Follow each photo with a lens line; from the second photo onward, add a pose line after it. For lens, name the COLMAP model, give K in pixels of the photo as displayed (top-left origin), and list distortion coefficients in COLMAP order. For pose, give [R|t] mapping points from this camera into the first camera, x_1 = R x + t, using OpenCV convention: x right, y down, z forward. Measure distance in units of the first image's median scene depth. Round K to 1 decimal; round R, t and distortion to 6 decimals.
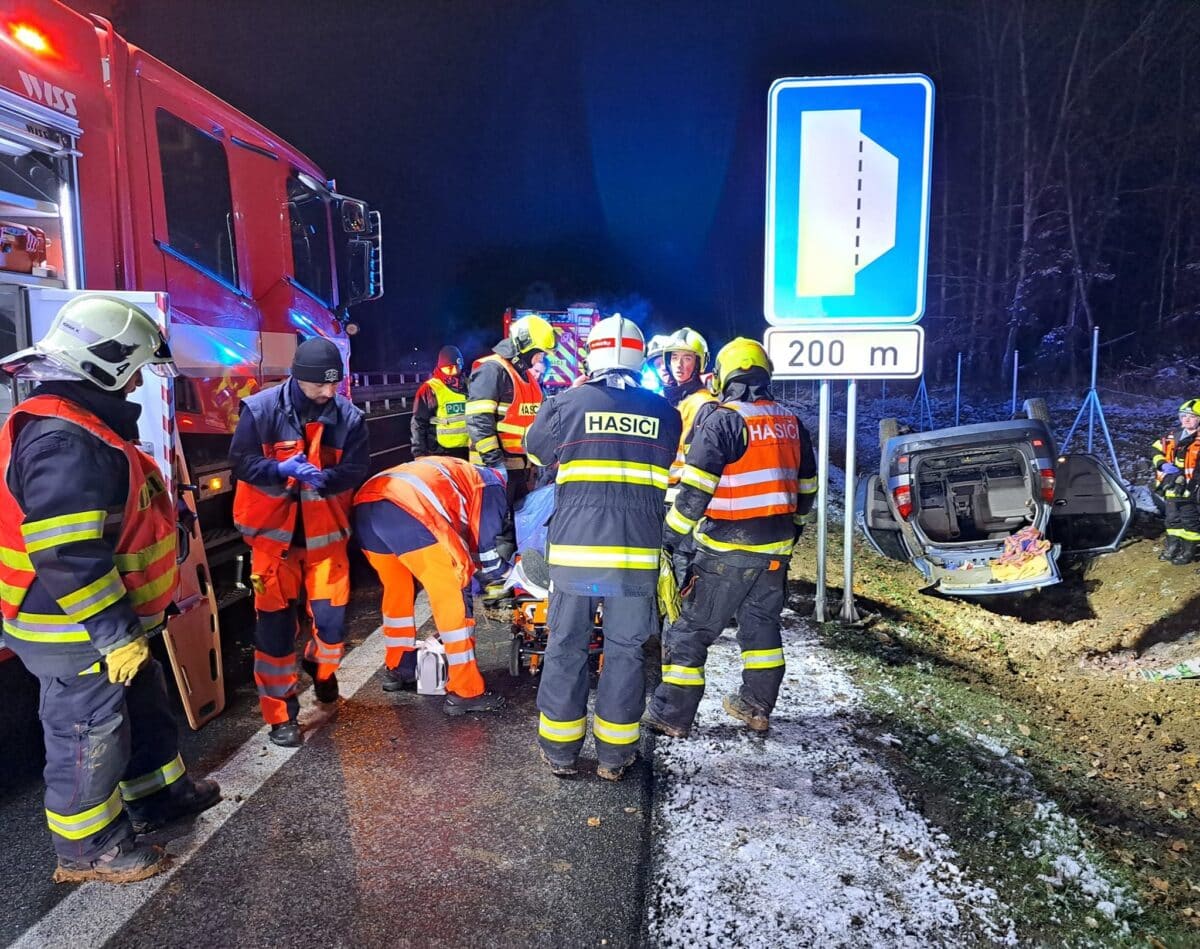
lens RADIAL K [[885.1, 0, 599.4], [0, 885.1, 481.7], [0, 0, 1]] dist [-0.005333, -0.007603]
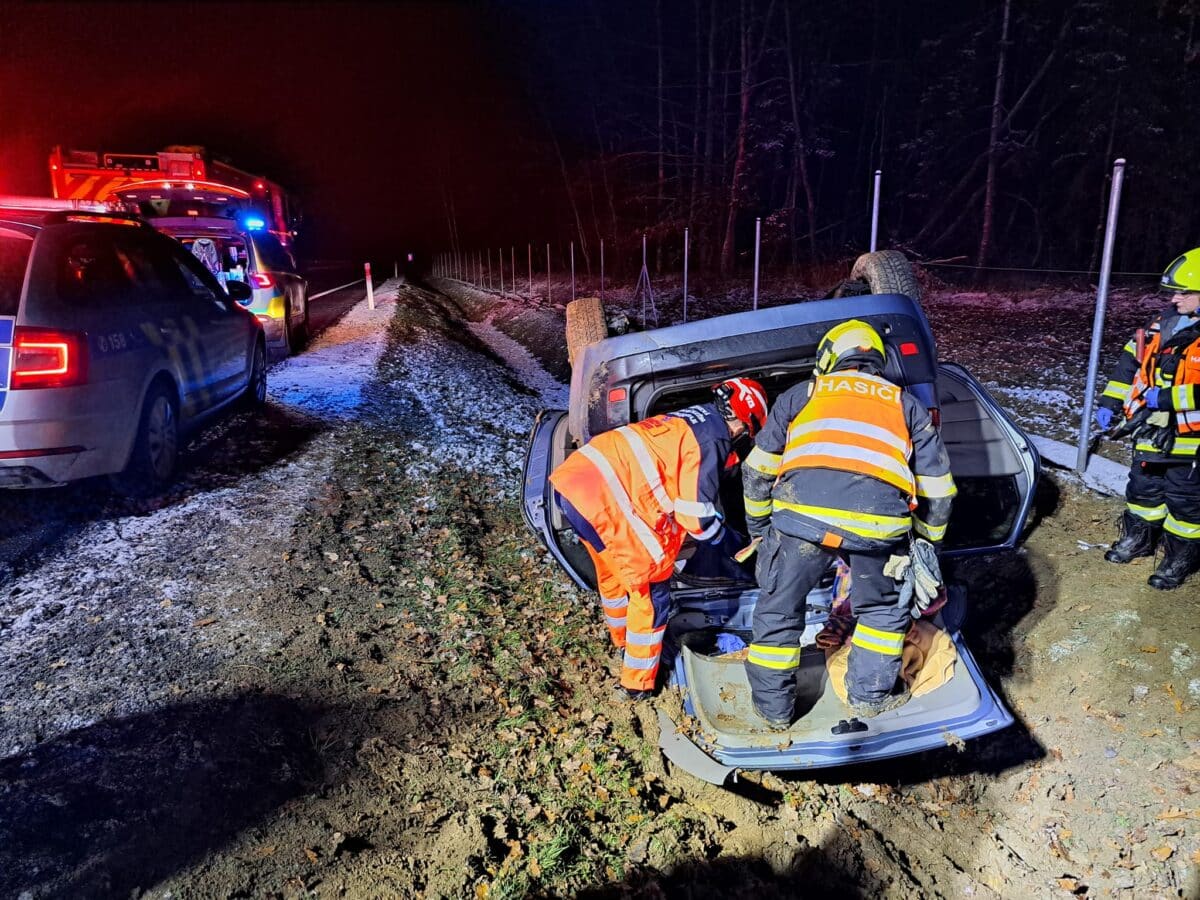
lens RADIAL K [[831.1, 0, 604.5], [0, 831.1, 449.5], [0, 0, 1]] dist [0.030461, 0.001678]
pose [[0.953856, -0.060868, 0.294029, 0.203367], [0.034698, 0.995022, 0.093421, -0.033864], [-0.298252, -0.078908, 0.951220, 0.577020]]
